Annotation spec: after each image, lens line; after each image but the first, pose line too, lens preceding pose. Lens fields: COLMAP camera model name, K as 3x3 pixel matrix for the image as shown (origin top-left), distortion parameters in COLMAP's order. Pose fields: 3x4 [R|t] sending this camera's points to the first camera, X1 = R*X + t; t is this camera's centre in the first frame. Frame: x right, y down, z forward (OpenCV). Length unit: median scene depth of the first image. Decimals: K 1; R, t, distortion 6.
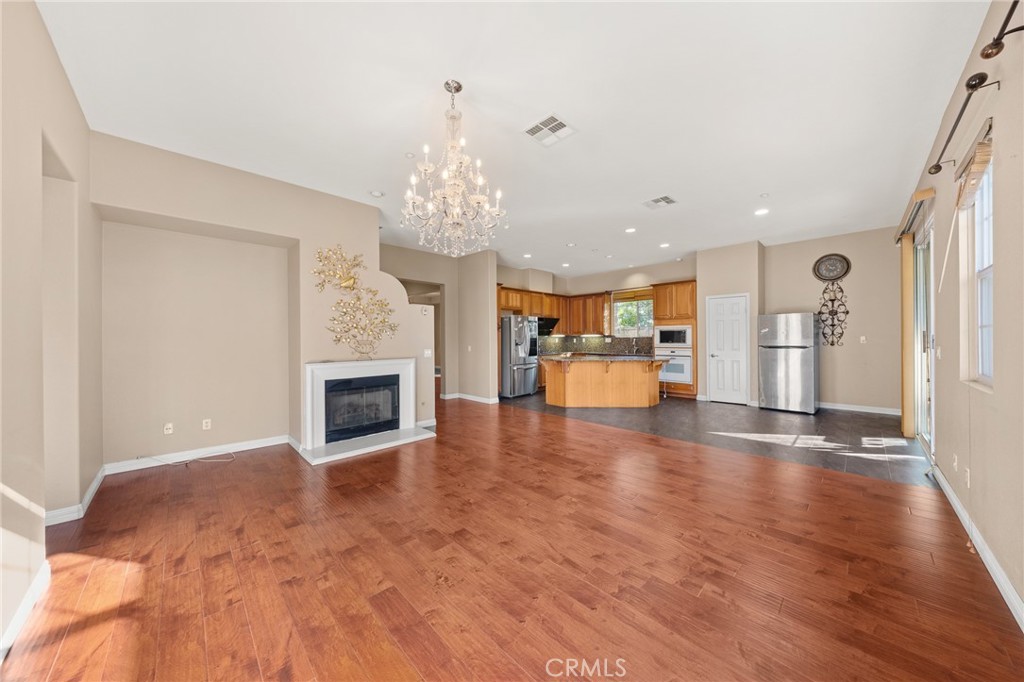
lens RADIAL K [[341.5, 0, 507.3], [0, 341.5, 340.8], [0, 0, 1]] dist [-0.005120, -0.000944]
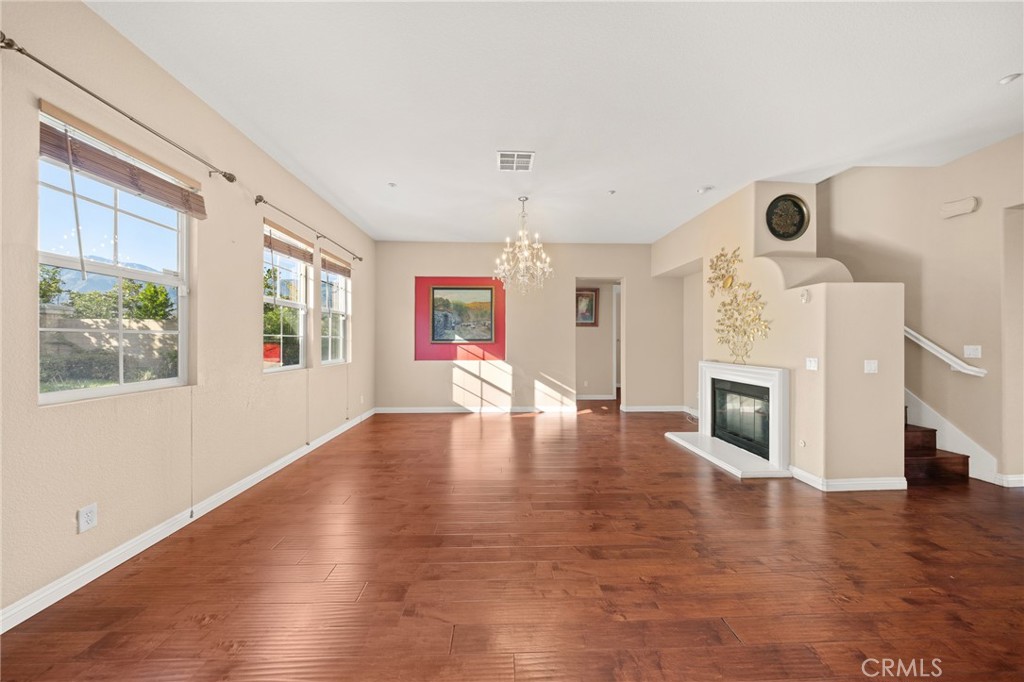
lens RADIAL K [[341.5, 0, 506.5], [0, 341.5, 339.4], [0, 0, 1]] dist [-0.005120, -0.000944]
pose [[-0.678248, 0.001230, -0.734832, 0.335773], [-0.001496, 0.999994, 0.003055, -0.004553], [0.734831, 0.003172, -0.678242, 0.593860]]
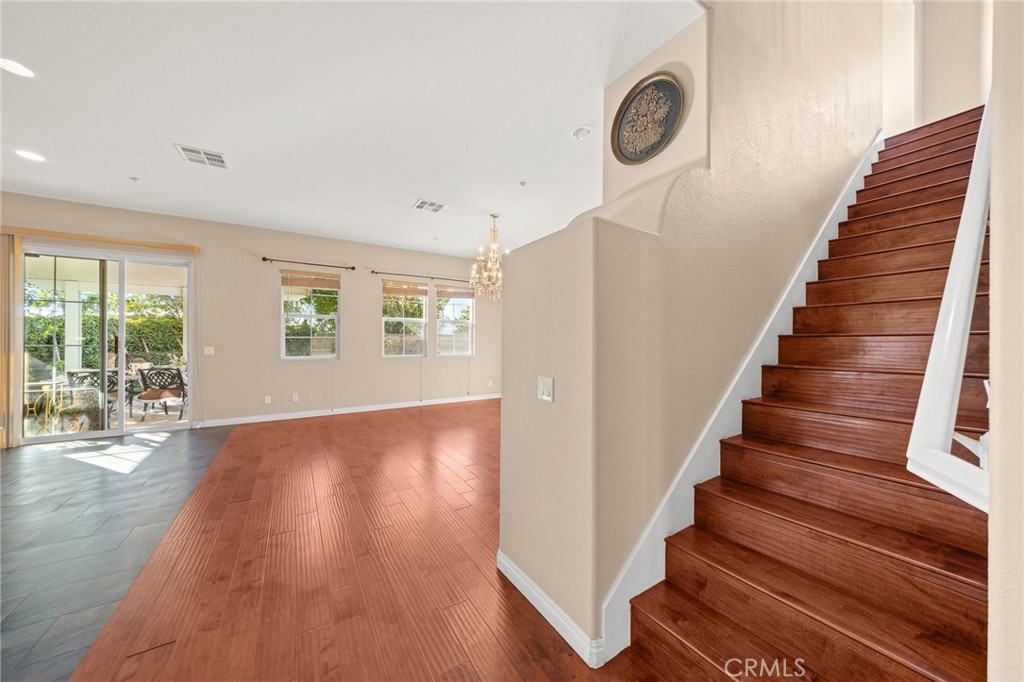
lens RADIAL K [[341.5, 0, 507.9], [0, 341.5, 339.7], [0, 0, 1]] dist [-0.005120, -0.000944]
pose [[-0.977639, 0.002058, 0.210282, -0.182924], [0.002130, 0.999998, 0.000115, -0.003155], [-0.210282, 0.000561, -0.977641, 0.819418]]
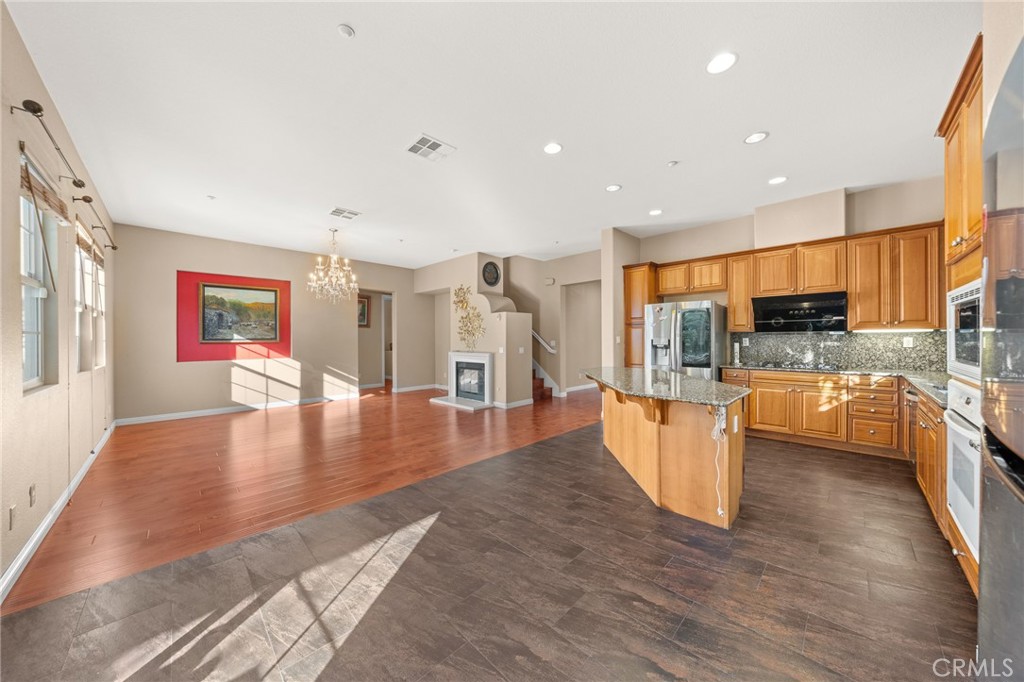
lens RADIAL K [[341.5, 0, 514.9], [0, 341.5, 344.9], [0, 0, 1]] dist [-0.005120, -0.000944]
pose [[0.017645, 0.023372, -0.999571, 0.604236], [-0.001378, 0.999726, 0.023352, -0.006984], [0.999843, 0.000966, 0.017672, 0.604692]]
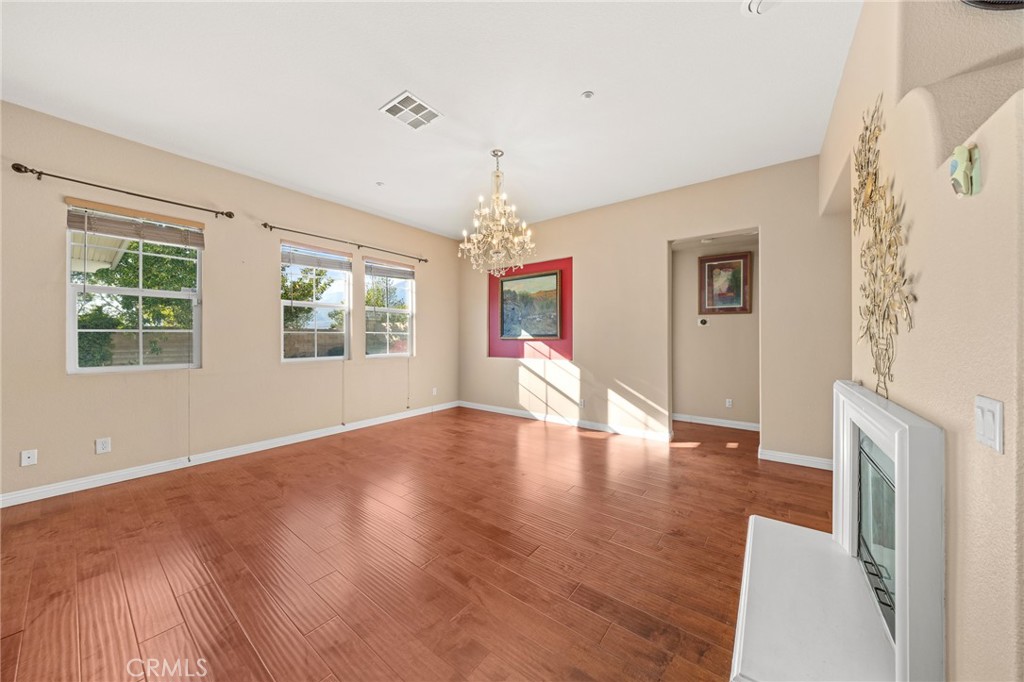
lens RADIAL K [[341.5, 0, 505.3], [0, 341.5, 335.9], [0, 0, 1]] dist [-0.005120, -0.000944]
pose [[-0.989738, 0.005636, -0.142784, 0.004528], [0.005189, 0.999980, 0.003503, -0.002730], [0.142800, 0.002726, -0.989748, 0.656812]]
